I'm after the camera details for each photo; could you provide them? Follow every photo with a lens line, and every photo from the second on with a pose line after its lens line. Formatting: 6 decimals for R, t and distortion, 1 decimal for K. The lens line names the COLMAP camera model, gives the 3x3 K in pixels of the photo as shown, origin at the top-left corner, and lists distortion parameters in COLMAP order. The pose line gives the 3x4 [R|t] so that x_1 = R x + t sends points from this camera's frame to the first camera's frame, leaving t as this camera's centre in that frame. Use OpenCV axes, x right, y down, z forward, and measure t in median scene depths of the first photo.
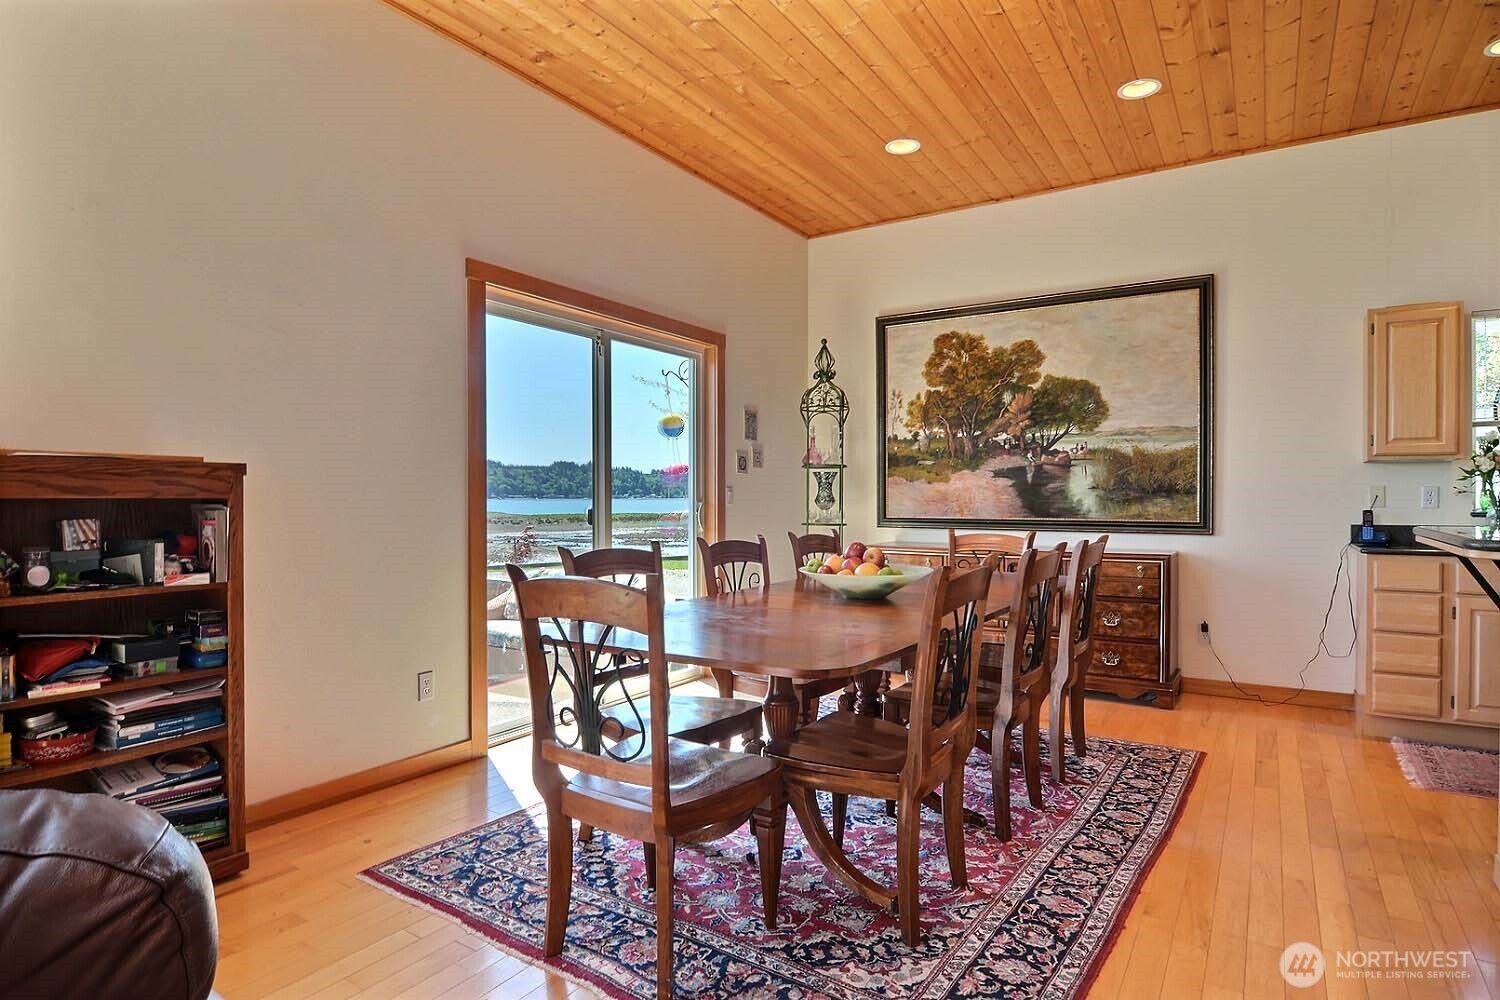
lens RADIAL K [[803.3, 0, 744.8], [0, 803.3, 503.1], [0, 0, 1]] dist [-0.006762, -0.010701]
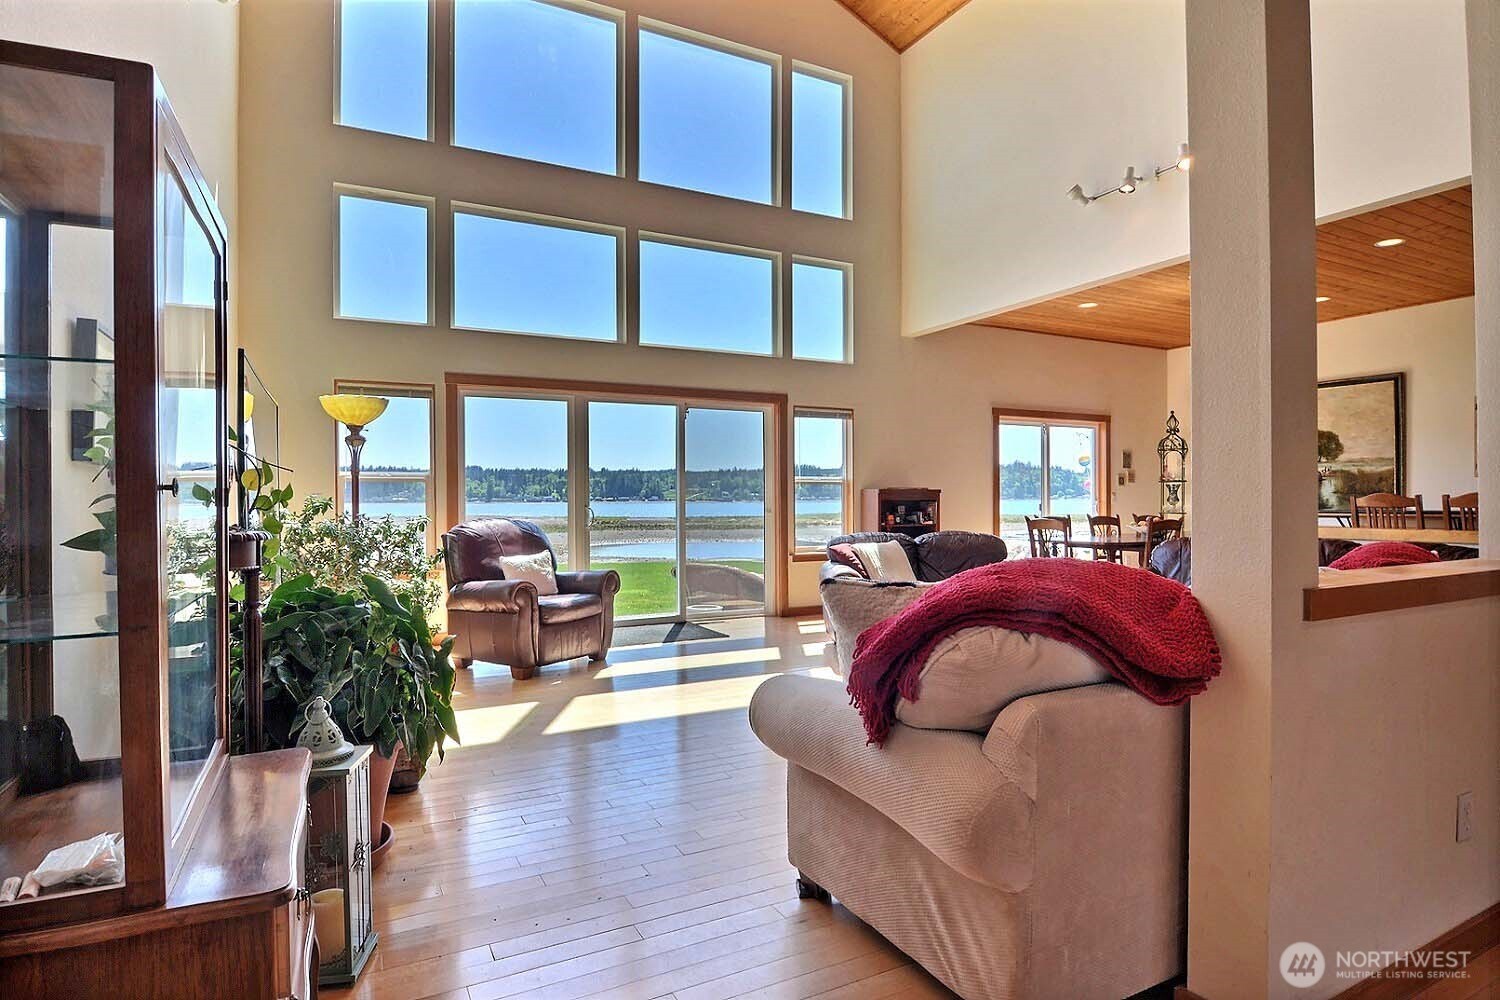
lens RADIAL K [[803.3, 0, 744.8], [0, 803.3, 503.1], [0, 0, 1]] dist [-0.006762, -0.010701]
pose [[0.870199, -0.001662, -0.492698, 0.163357], [0.001226, 0.999999, -0.001207, 0.005570], [0.492699, 0.000446, 0.870200, -1.150780]]
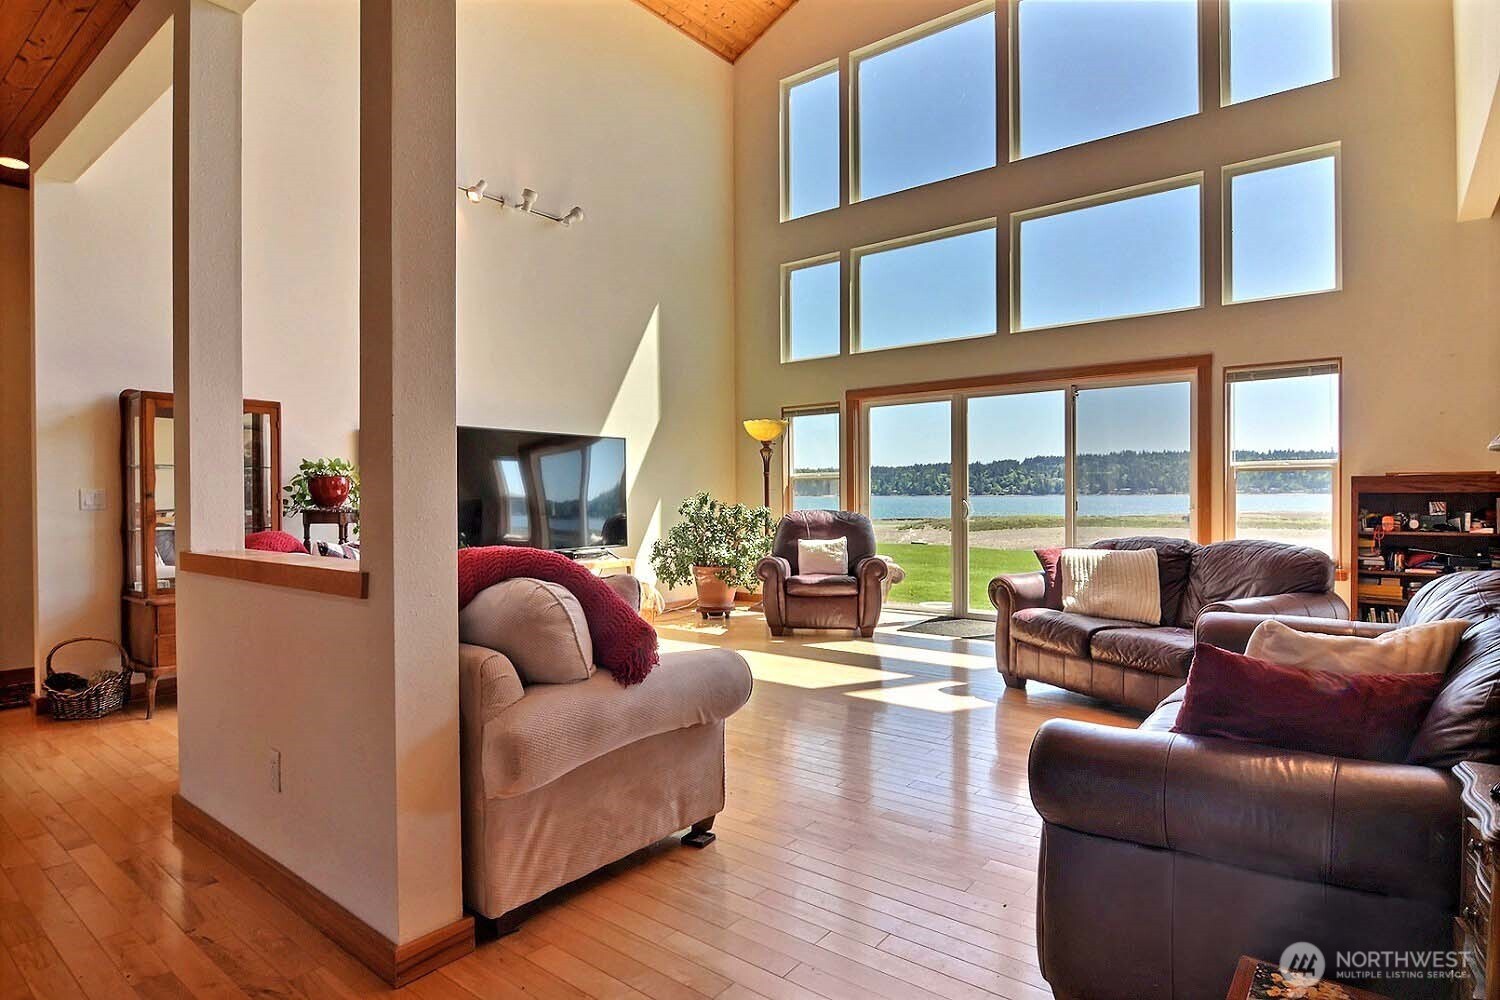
lens RADIAL K [[803.3, 0, 744.8], [0, 803.3, 503.1], [0, 0, 1]] dist [-0.006762, -0.010701]
pose [[-0.089356, 0.009035, -0.995959, 0.710006], [-0.000331, 0.999959, 0.009101, 0.002104], [0.996000, 0.001143, -0.089349, -0.337847]]
